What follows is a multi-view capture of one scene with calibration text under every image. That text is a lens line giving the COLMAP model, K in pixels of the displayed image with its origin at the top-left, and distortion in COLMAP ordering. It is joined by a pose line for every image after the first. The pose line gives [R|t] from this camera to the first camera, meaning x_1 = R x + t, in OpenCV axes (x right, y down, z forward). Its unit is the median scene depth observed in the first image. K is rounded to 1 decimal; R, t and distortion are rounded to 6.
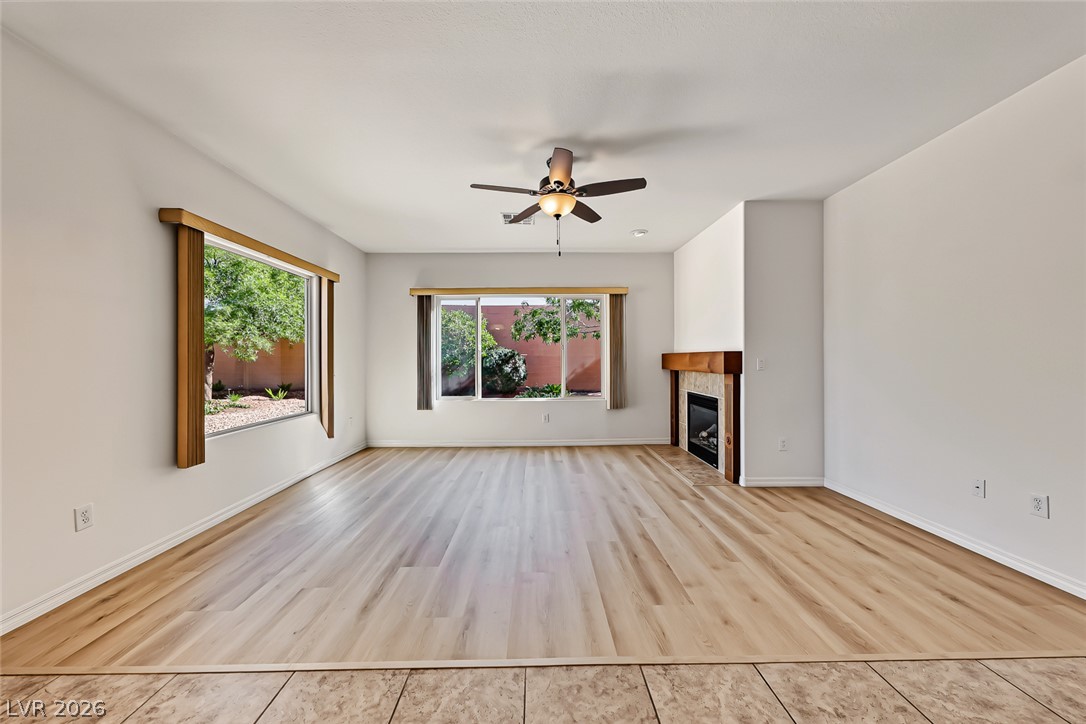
lens RADIAL K [[386.4, 0, 546.0], [0, 386.4, 357.4], [0, 0, 1]] dist [-0.000407, -0.000023]
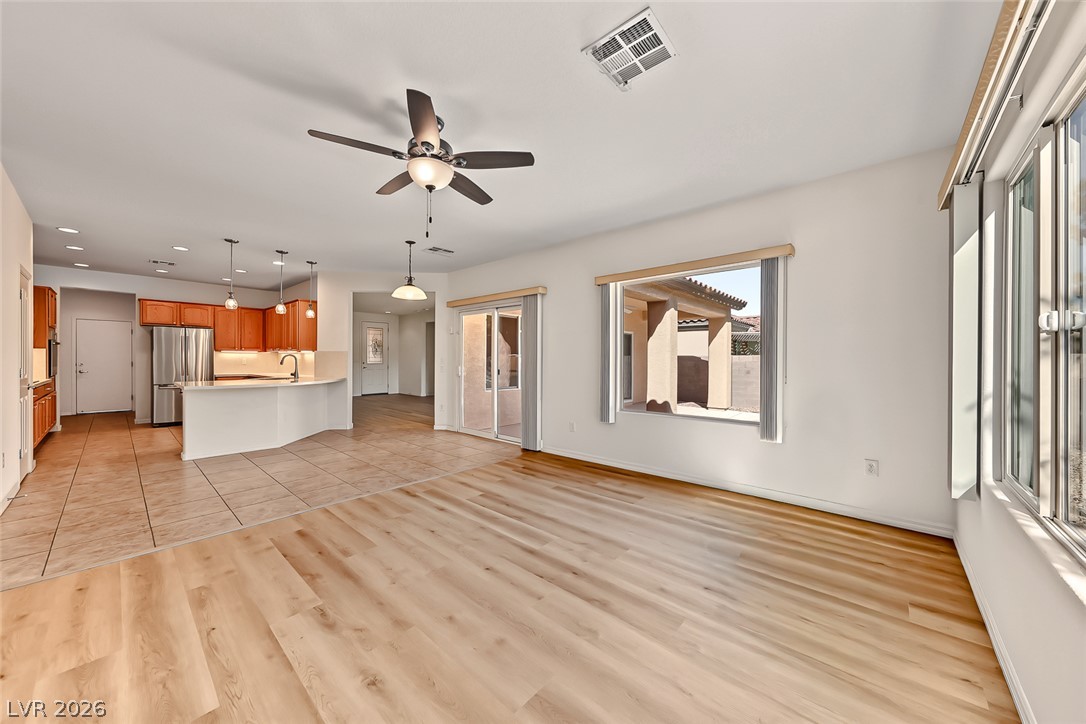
lens RADIAL K [[376.9, 0, 539.5], [0, 376.9, 365.0], [0, 0, 1]] dist [-0.000795, -0.000086]
pose [[-0.688904, 0.009503, -0.724790, 0.519901], [0.002655, 0.999940, 0.010587, 0.002839], [0.724847, 0.005369, -0.688889, 1.984738]]
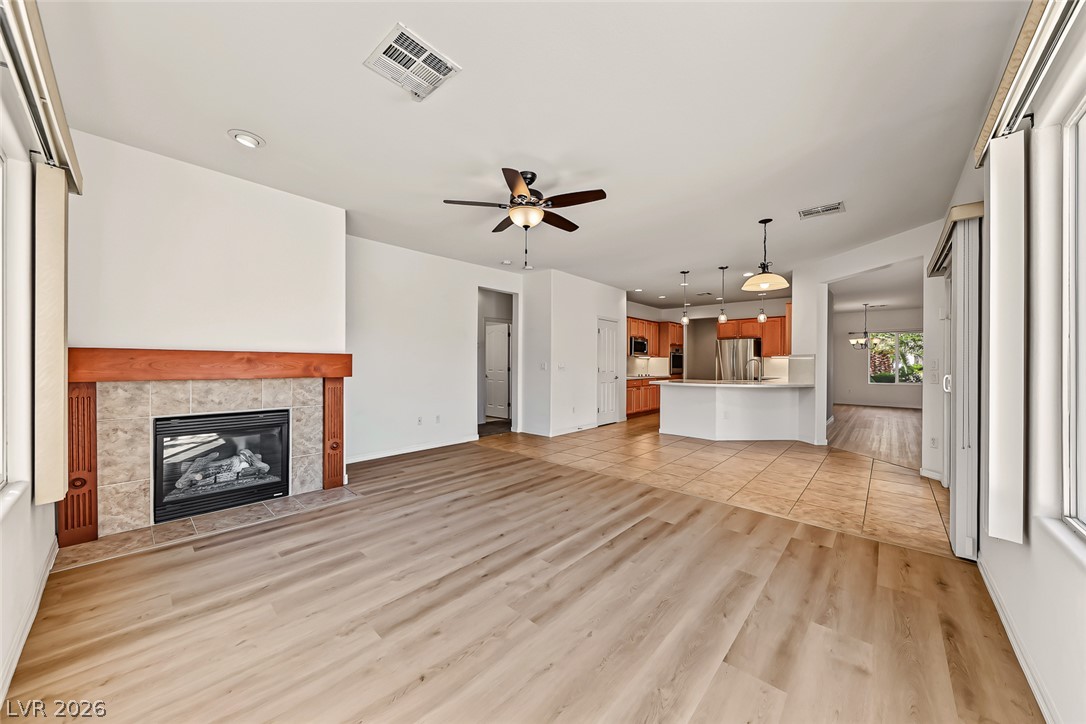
lens RADIAL K [[376.9, 0, 539.5], [0, 376.9, 365.0], [0, 0, 1]] dist [-0.000795, -0.000086]
pose [[-0.725947, -0.002411, 0.687747, -0.812654], [-0.007195, 0.999966, -0.004090, 0.018978], [-0.687713, -0.007917, -0.725939, 1.984986]]
